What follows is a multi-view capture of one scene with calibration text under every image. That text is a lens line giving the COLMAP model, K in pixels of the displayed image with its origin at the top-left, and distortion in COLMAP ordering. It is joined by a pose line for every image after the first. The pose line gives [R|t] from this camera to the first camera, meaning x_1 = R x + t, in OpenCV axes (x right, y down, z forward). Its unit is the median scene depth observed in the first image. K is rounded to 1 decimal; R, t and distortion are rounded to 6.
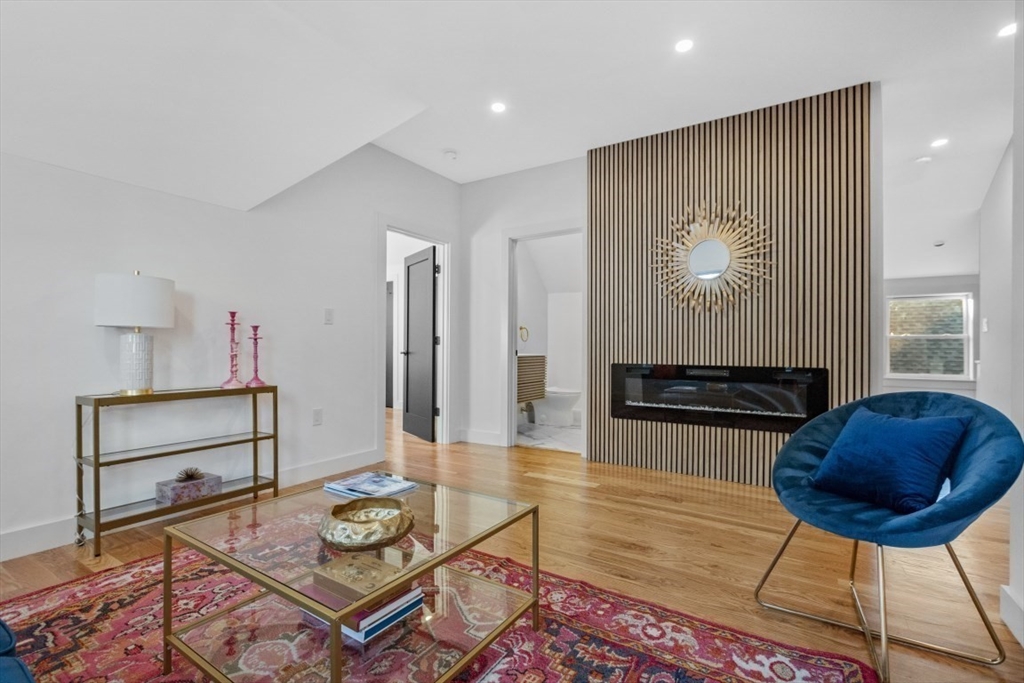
lens RADIAL K [[468.7, 0, 513.6], [0, 468.7, 355.7], [0, 0, 1]] dist [-0.041608, 0.000226]
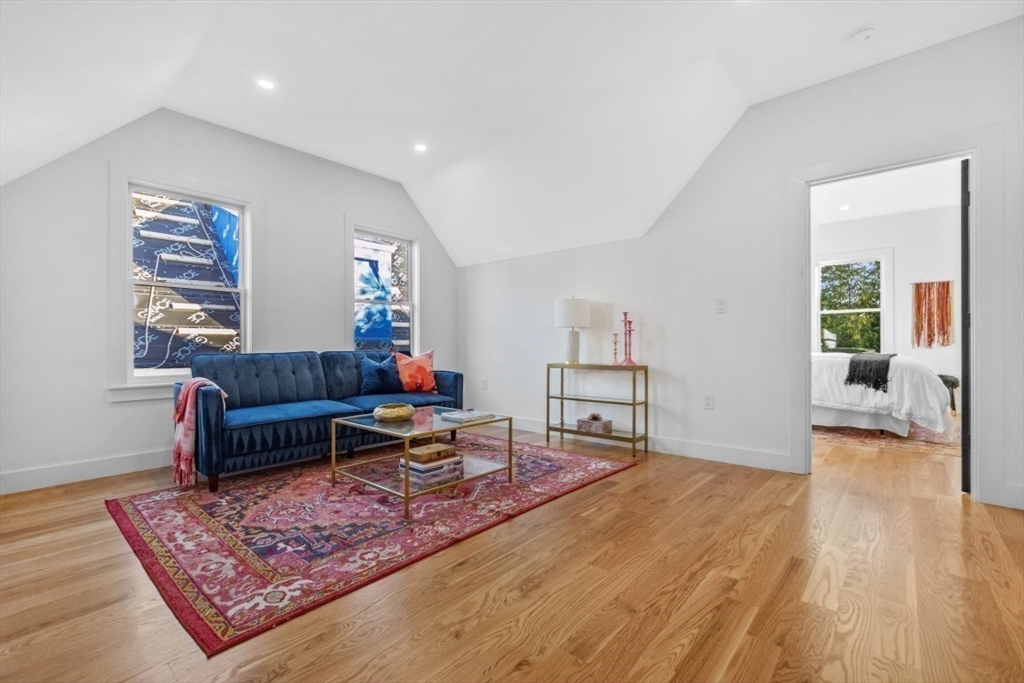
lens RADIAL K [[440.7, 0, 512.0], [0, 440.7, 341.5], [0, 0, 1]] dist [0.001571, 0.000336]
pose [[-0.151087, -0.003483, -0.988514, 1.094828], [-0.004406, 0.999986, -0.002850, 0.001030], [0.988511, 0.003925, -0.151101, 1.178740]]
